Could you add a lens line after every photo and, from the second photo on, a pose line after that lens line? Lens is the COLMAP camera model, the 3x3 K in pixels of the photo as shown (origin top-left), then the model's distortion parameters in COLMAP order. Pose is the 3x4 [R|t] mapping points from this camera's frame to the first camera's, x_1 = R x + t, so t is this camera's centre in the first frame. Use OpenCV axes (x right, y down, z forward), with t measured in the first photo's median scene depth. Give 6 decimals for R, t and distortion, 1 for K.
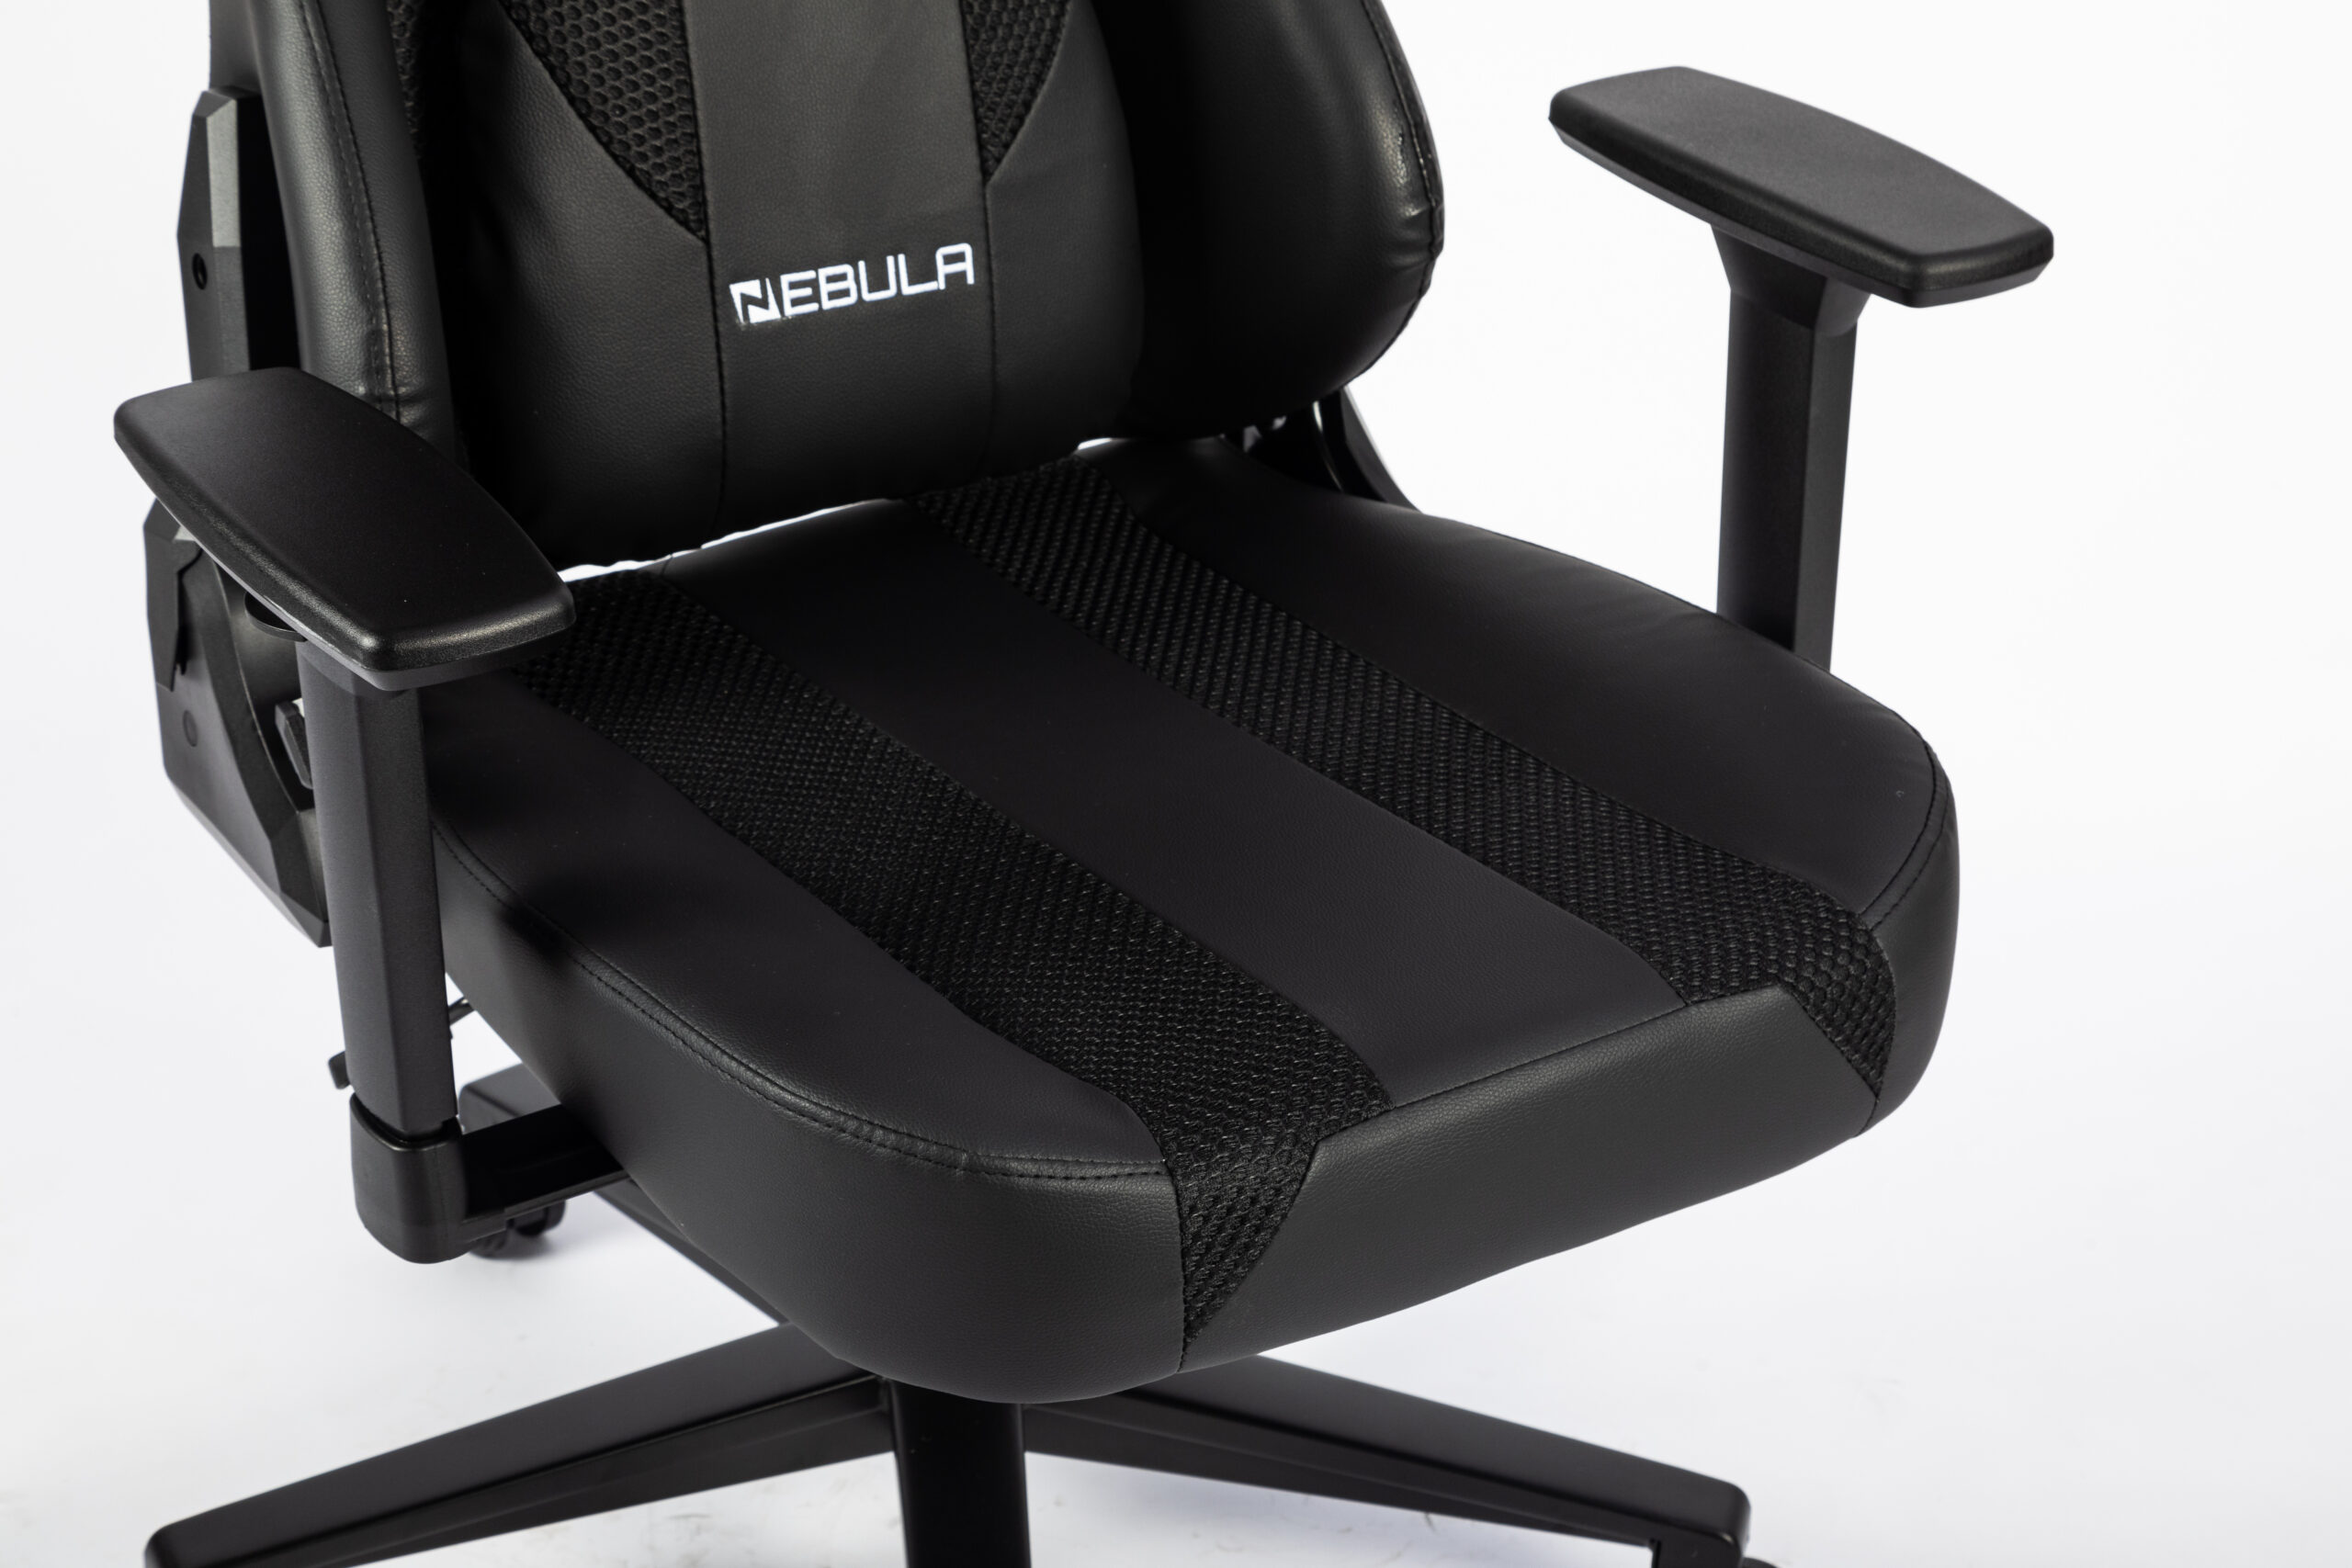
lens RADIAL K [[5628.3, 0, 1251.1], [0, 5628.3, 787.1], [0, 0, 1]] dist [0.045060, 0.000000]
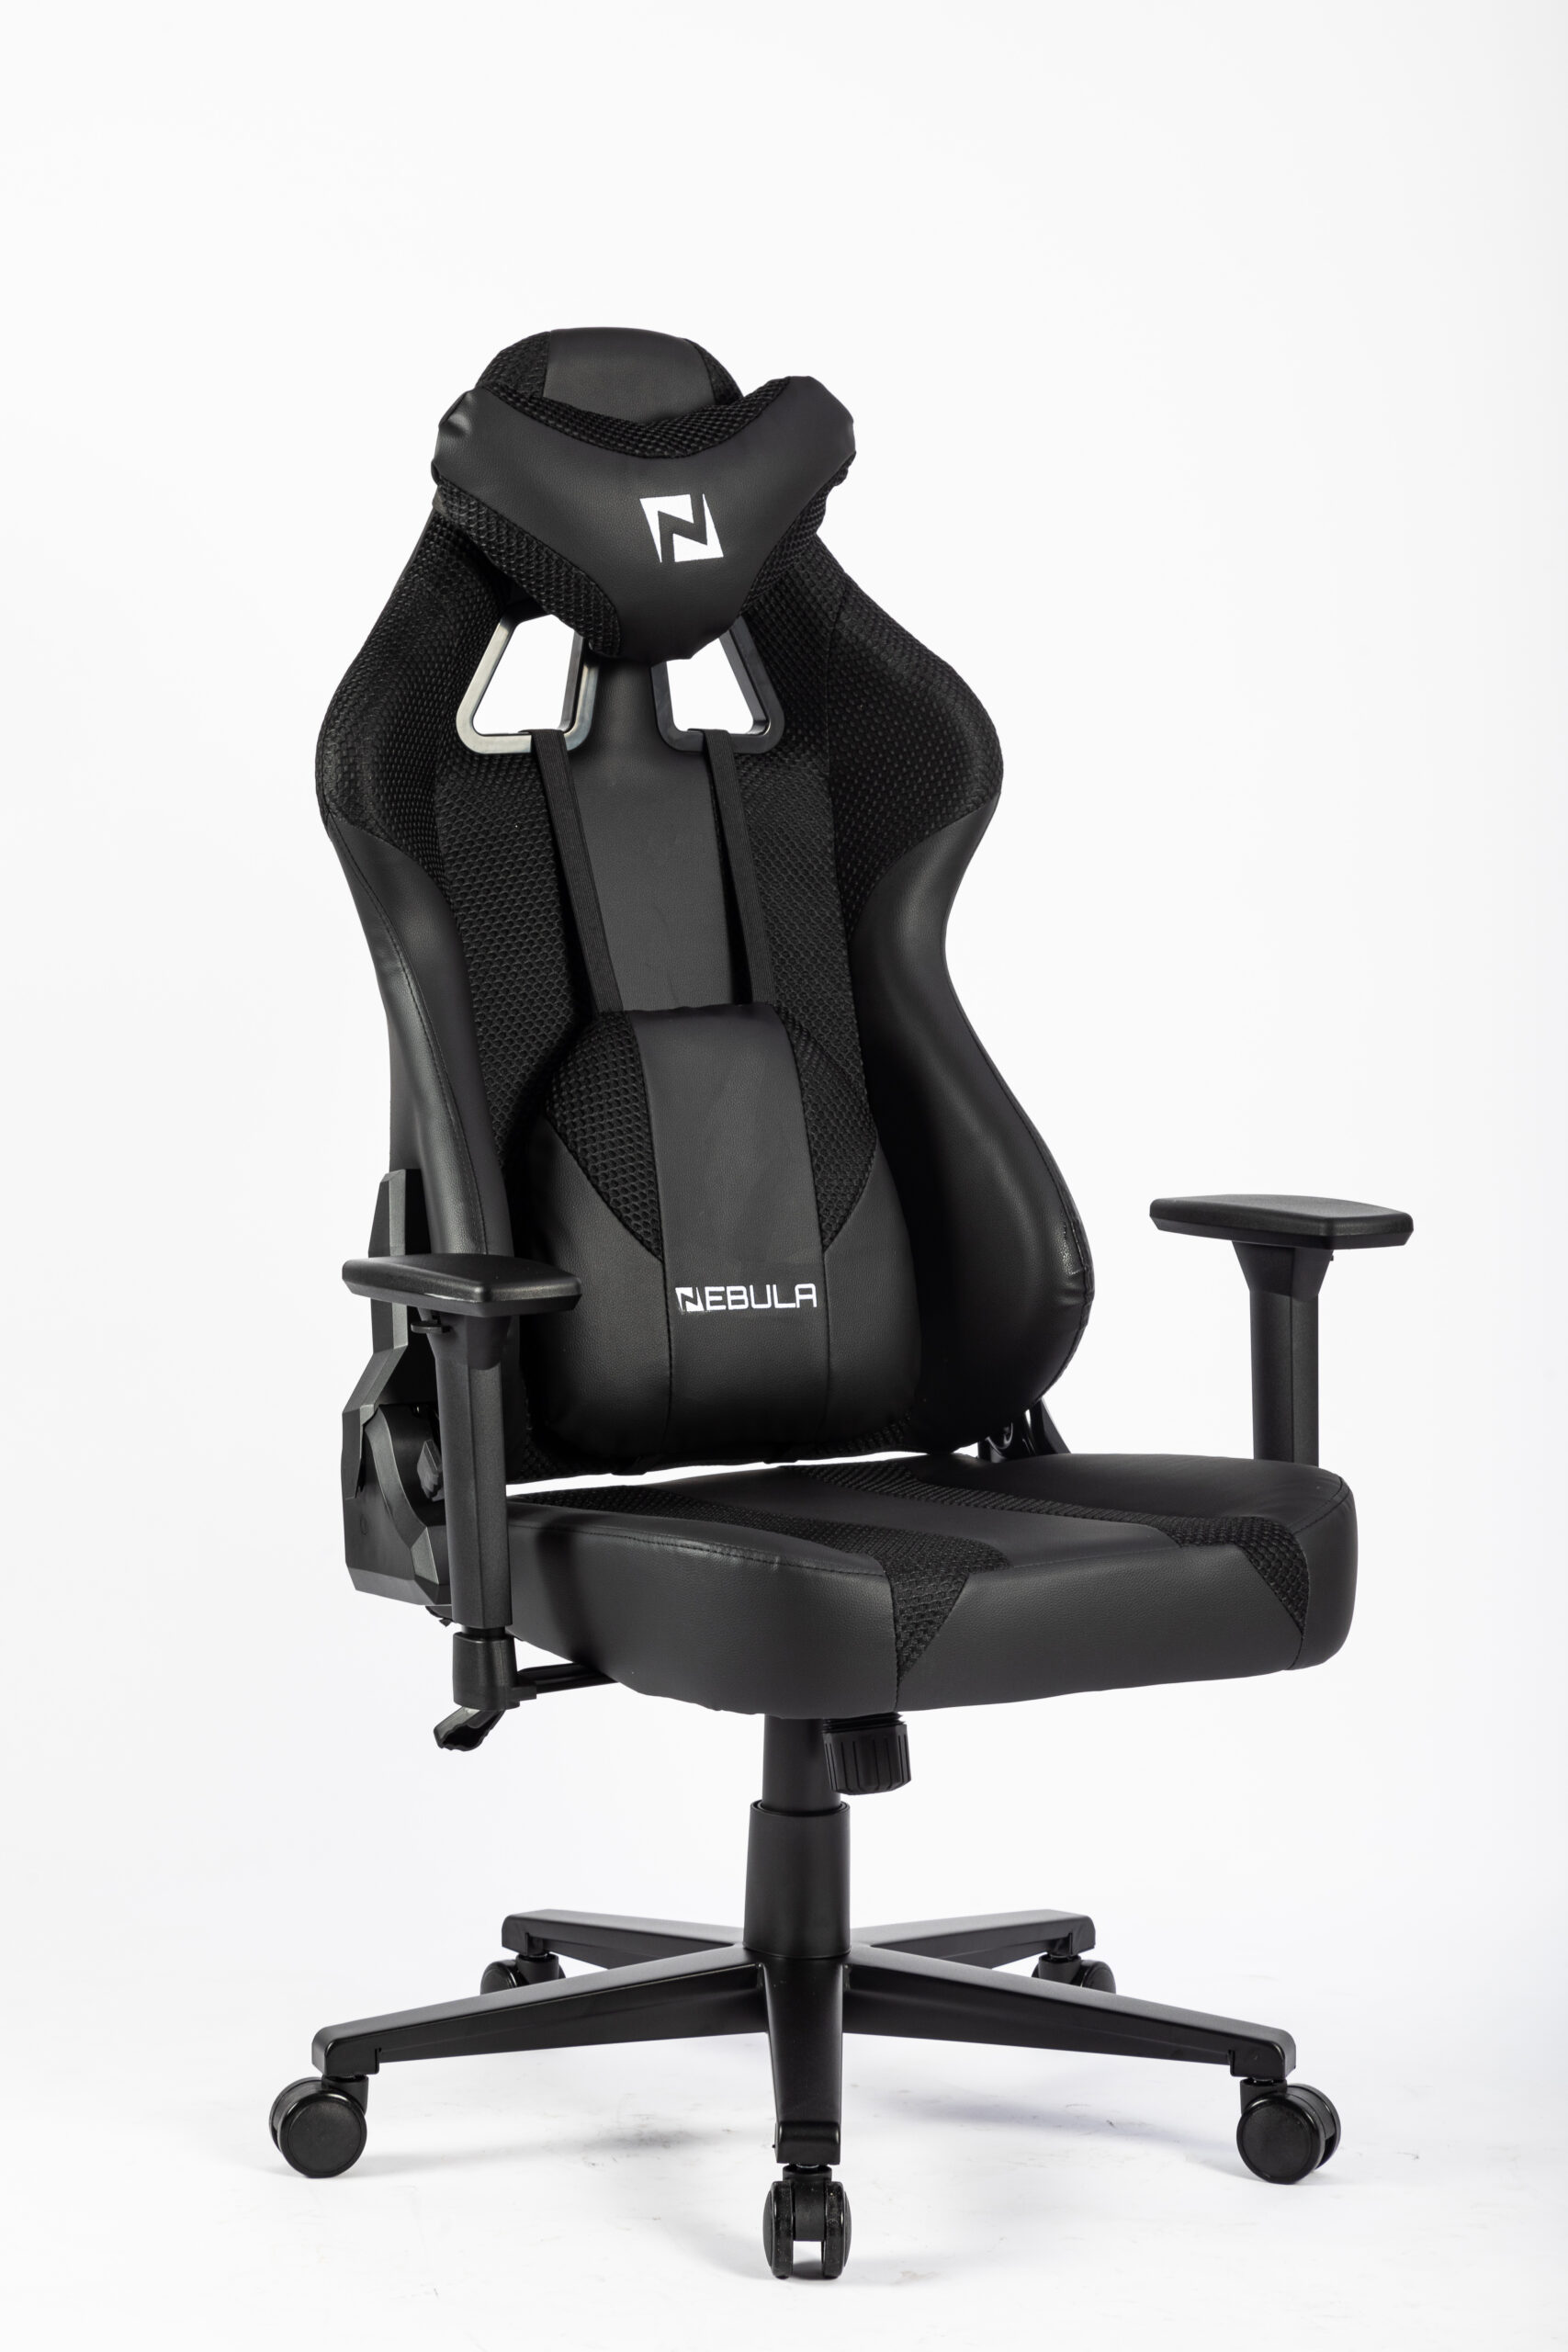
lens RADIAL K [[6465.9, 0, 783.9], [0, 6465.9, 1182.6], [0, 0, 1]] dist [-0.042257, 0.000000]
pose [[0.995625, -0.020675, -0.091124, 0.123207], [-0.013307, 0.933901, -0.357284, 0.587651], [0.092487, 0.356933, 0.929540, -0.867428]]
